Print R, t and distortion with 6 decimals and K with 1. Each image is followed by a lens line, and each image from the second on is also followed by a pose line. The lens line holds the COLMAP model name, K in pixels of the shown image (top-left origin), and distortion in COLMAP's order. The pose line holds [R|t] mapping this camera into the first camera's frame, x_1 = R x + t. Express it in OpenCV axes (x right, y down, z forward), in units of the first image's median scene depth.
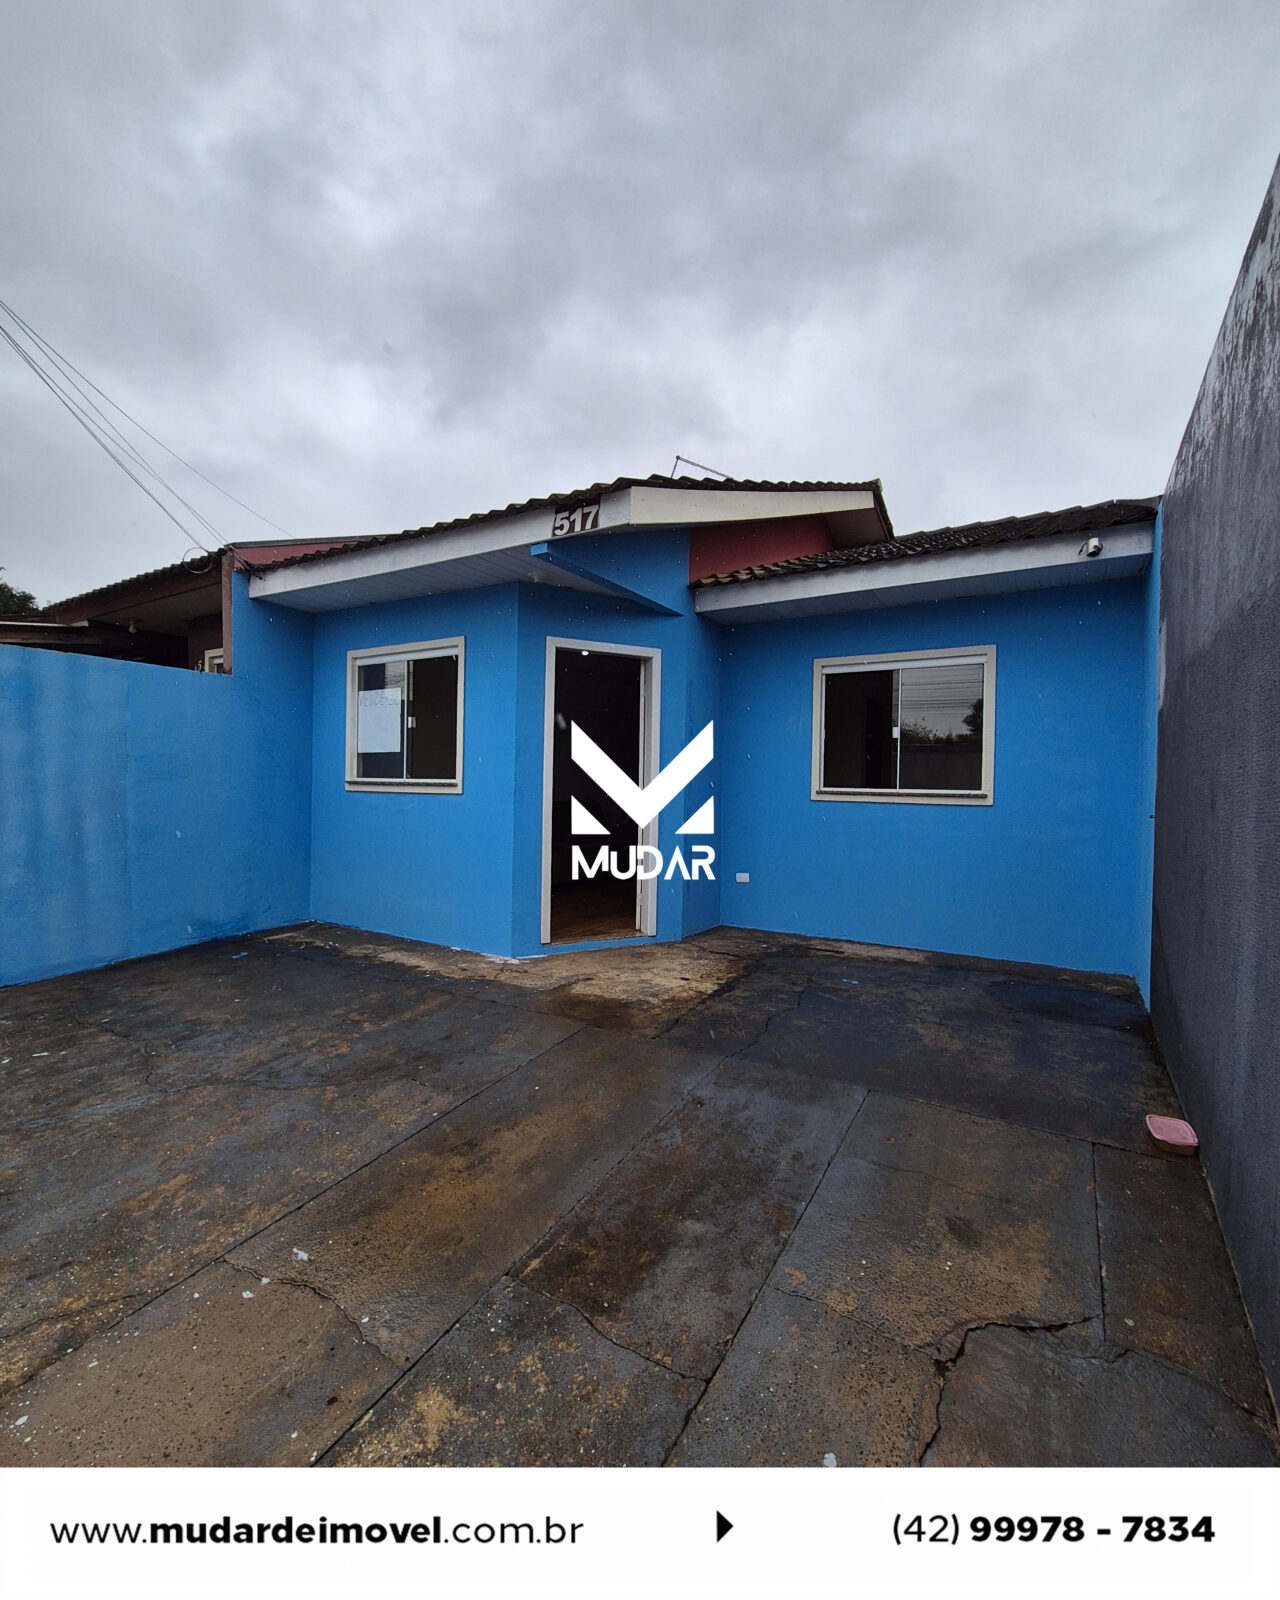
lens RADIAL K [[687.5, 0, 636.4], [0, 687.5, 794.8], [0, 0, 1]] dist [0.000381, 0.000465]
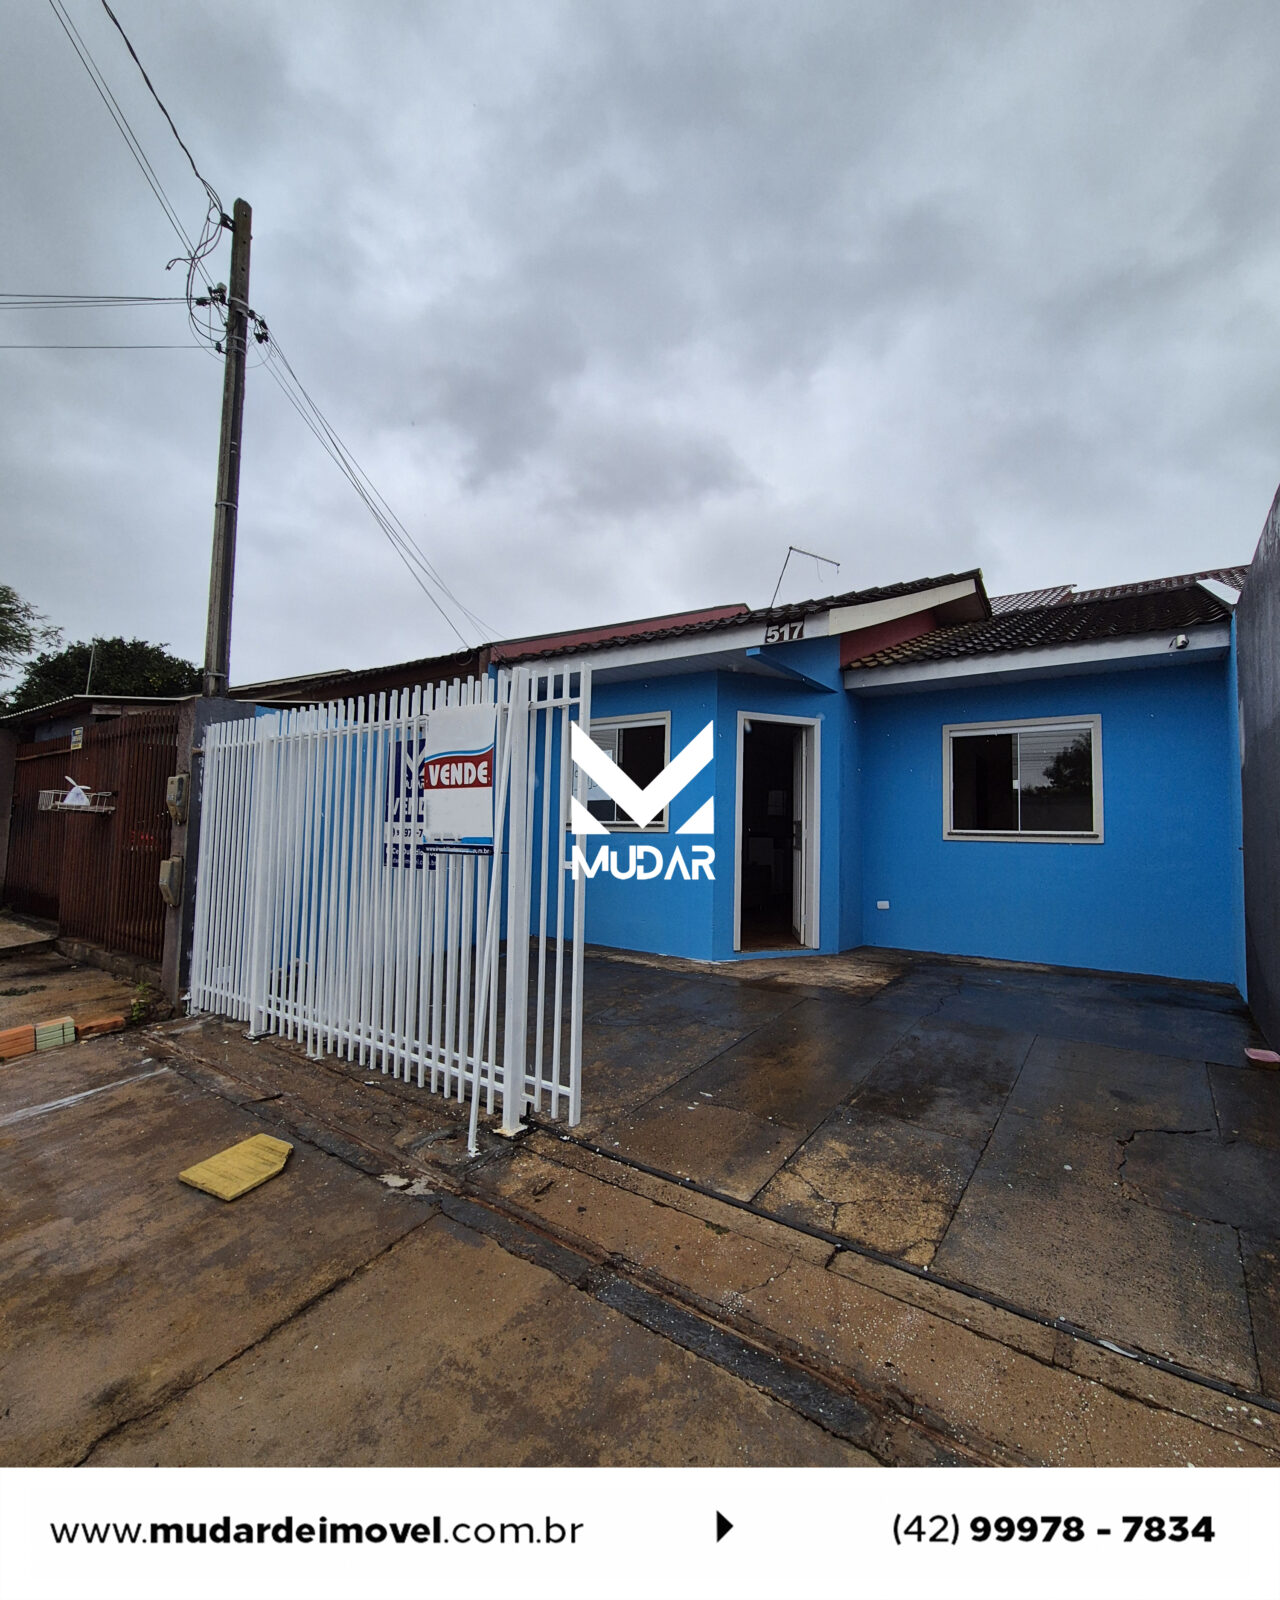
lens RADIAL K [[687.5, 0, 641.8], [0, 687.5, 797.0], [0, 0, 1]] dist [0.000381, 0.000465]
pose [[0.996741, 0.000121, -0.080667, -0.242978], [-0.006062, 0.997283, -0.073410, 0.033106], [0.080439, 0.073660, 0.994034, -0.347248]]
